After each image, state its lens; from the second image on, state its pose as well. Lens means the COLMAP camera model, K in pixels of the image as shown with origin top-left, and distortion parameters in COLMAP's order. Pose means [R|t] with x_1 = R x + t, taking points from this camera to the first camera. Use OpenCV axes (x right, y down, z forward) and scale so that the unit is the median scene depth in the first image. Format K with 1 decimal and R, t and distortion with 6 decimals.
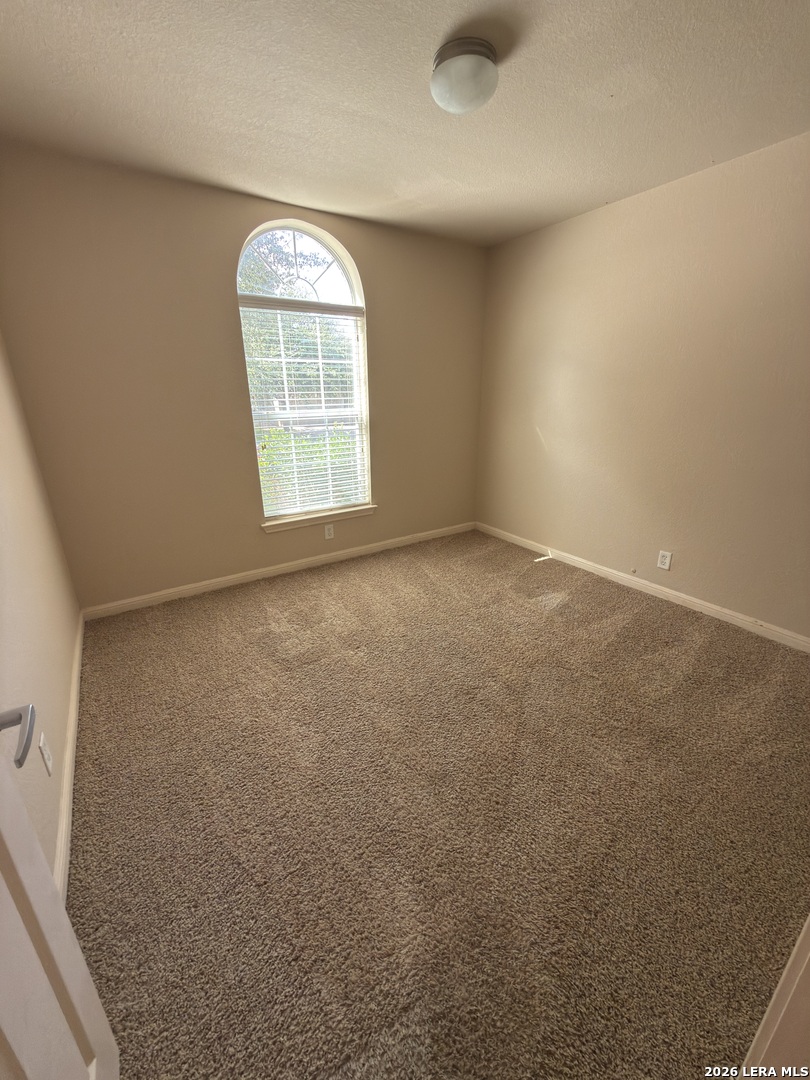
lens RADIAL K [[432.1, 0, 406.8], [0, 432.1, 536.9], [0, 0, 1]] dist [-0.000335, 0.000245]
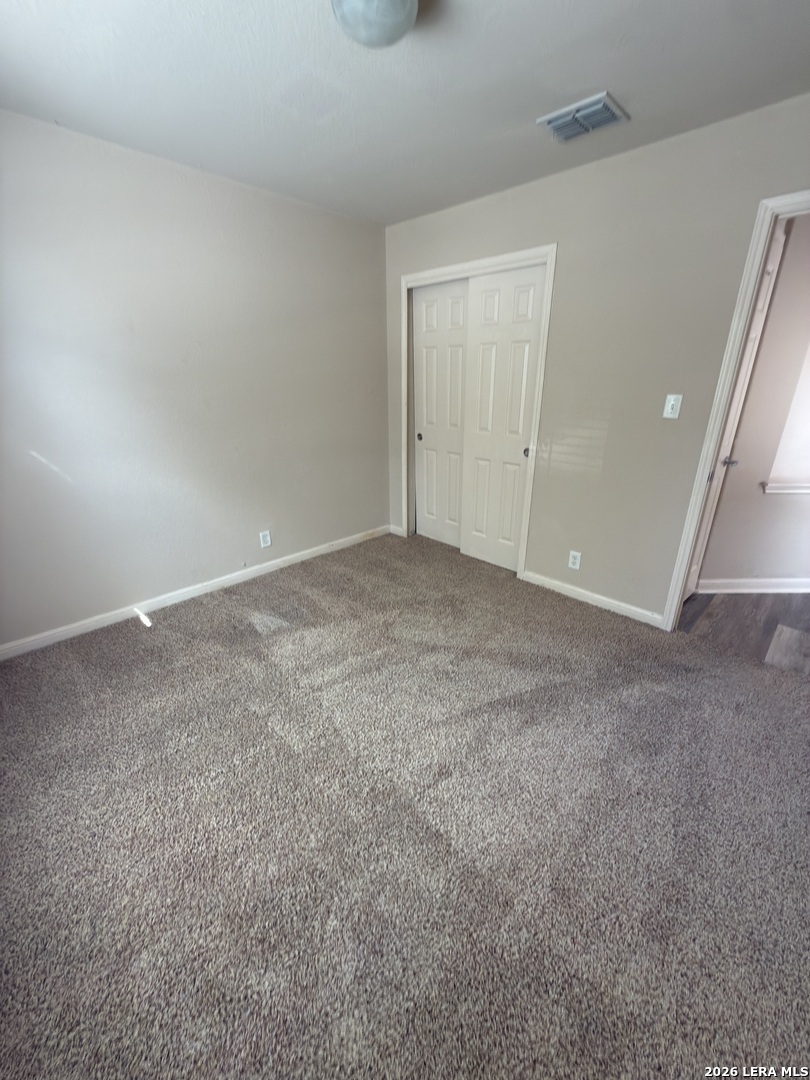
lens RADIAL K [[432.1, 0, 416.4], [0, 432.1, 532.7], [0, 0, 1]] dist [-0.000335, 0.000245]
pose [[-0.188662, -0.332884, 0.923902, -0.476337], [0.328884, 0.865053, 0.378839, -0.243515], [-0.925333, 0.375329, -0.053722, 0.678281]]
